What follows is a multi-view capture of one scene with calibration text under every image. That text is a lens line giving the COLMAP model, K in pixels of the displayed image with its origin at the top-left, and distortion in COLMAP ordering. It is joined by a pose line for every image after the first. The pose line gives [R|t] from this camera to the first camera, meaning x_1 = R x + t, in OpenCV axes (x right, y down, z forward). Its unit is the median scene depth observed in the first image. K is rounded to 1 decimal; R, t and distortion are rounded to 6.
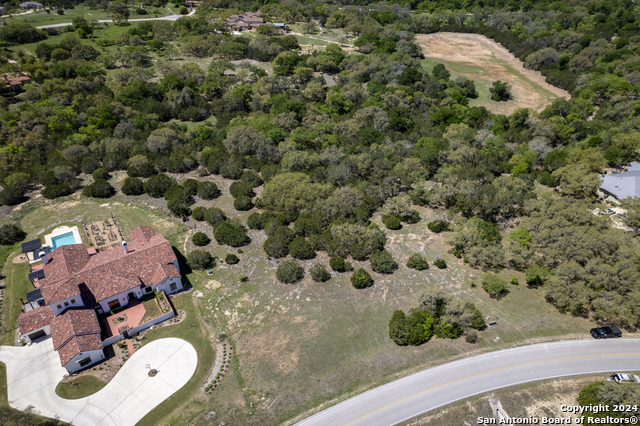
lens RADIAL K [[411.0, 0, 318.4], [0, 411.0, 213.2], [0, 0, 1]] dist [-0.084113, 0.078850]
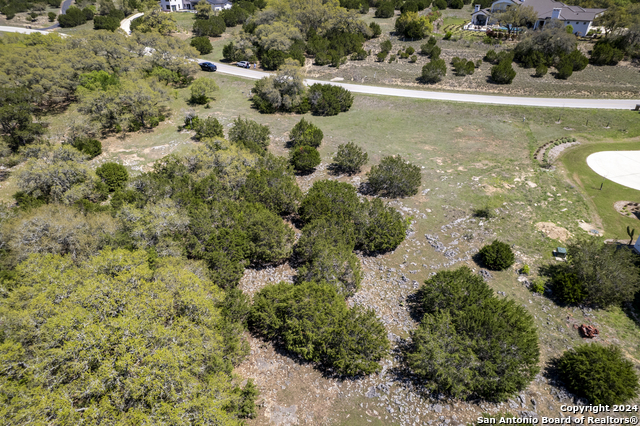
lens RADIAL K [[411.0, 0, 318.4], [0, 411.0, 213.2], [0, 0, 1]] dist [-0.084113, 0.078850]
pose [[-0.750920, -0.346714, 0.562057, -0.332464], [0.363156, 0.494058, 0.789952, -0.295741], [-0.551576, 0.797306, -0.245087, 1.342833]]
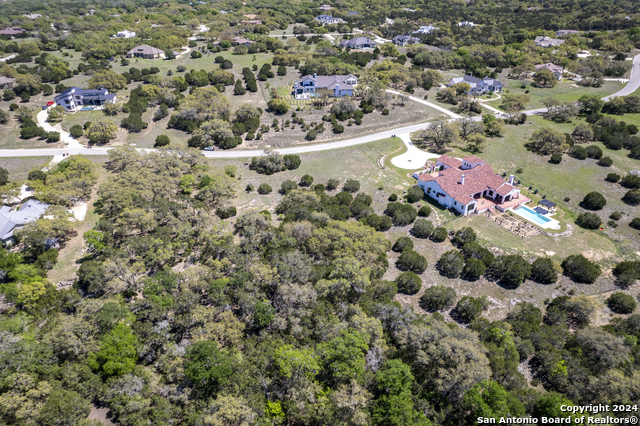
lens RADIAL K [[411.0, 0, 318.4], [0, 411.0, 213.2], [0, 0, 1]] dist [-0.084113, 0.078850]
pose [[-0.996237, -0.048962, 0.071521, -0.068327], [0.044091, 0.424145, 0.904520, -1.352966], [-0.074622, 0.904270, -0.420390, 1.946641]]
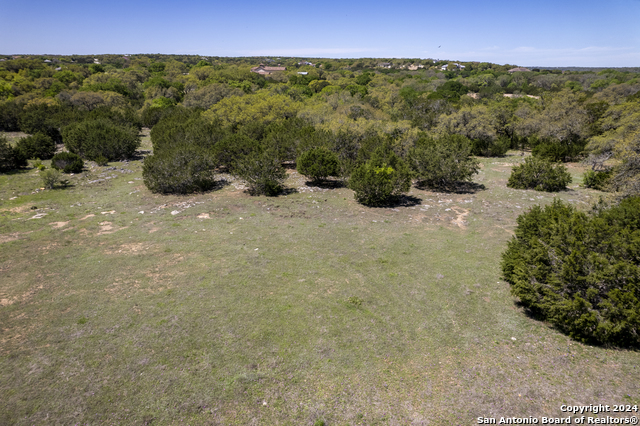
lens RADIAL K [[411.0, 0, 318.4], [0, 411.0, 213.2], [0, 0, 1]] dist [-0.084113, 0.078850]
pose [[0.996470, 0.034052, -0.076733, 0.086042], [-0.052660, 0.965393, -0.255427, 0.292945], [0.065380, 0.258566, 0.963778, 0.744803]]
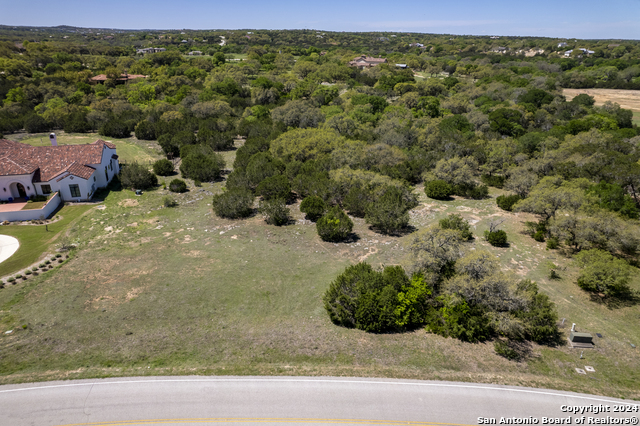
lens RADIAL K [[411.0, 0, 318.4], [0, 411.0, 213.2], [0, 0, 1]] dist [-0.084113, 0.078850]
pose [[0.938028, 0.143349, -0.315523, 0.279884], [-0.203168, 0.965045, -0.165564, 0.260727], [0.280760, 0.219408, 0.934363, 0.498912]]
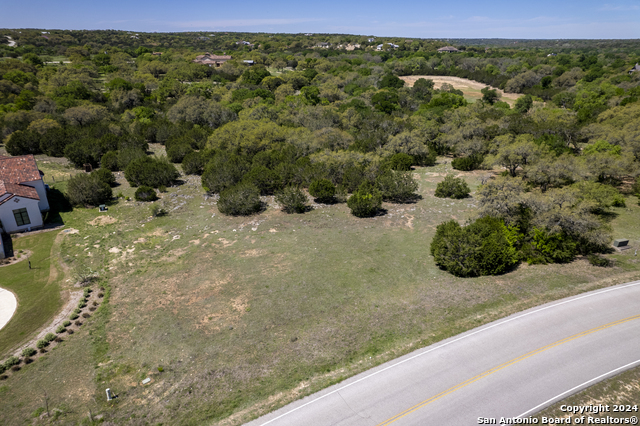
lens RADIAL K [[411.0, 0, 318.4], [0, 411.0, 213.2], [0, 0, 1]] dist [-0.084113, 0.078850]
pose [[0.997734, -0.025068, 0.062438, 0.002028], [0.036990, 0.979544, -0.197803, 0.310505], [-0.056203, 0.199664, 0.978251, 0.480077]]
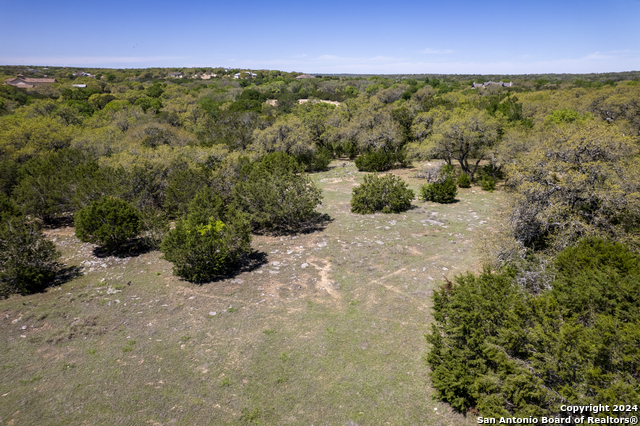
lens RADIAL K [[411.0, 0, 318.4], [0, 411.0, 213.2], [0, 0, 1]] dist [-0.084113, 0.078850]
pose [[0.924283, -0.120093, 0.362325, 0.085735], [0.216002, 0.947174, -0.237074, 0.230020], [-0.314714, 0.297386, 0.901397, 0.832613]]
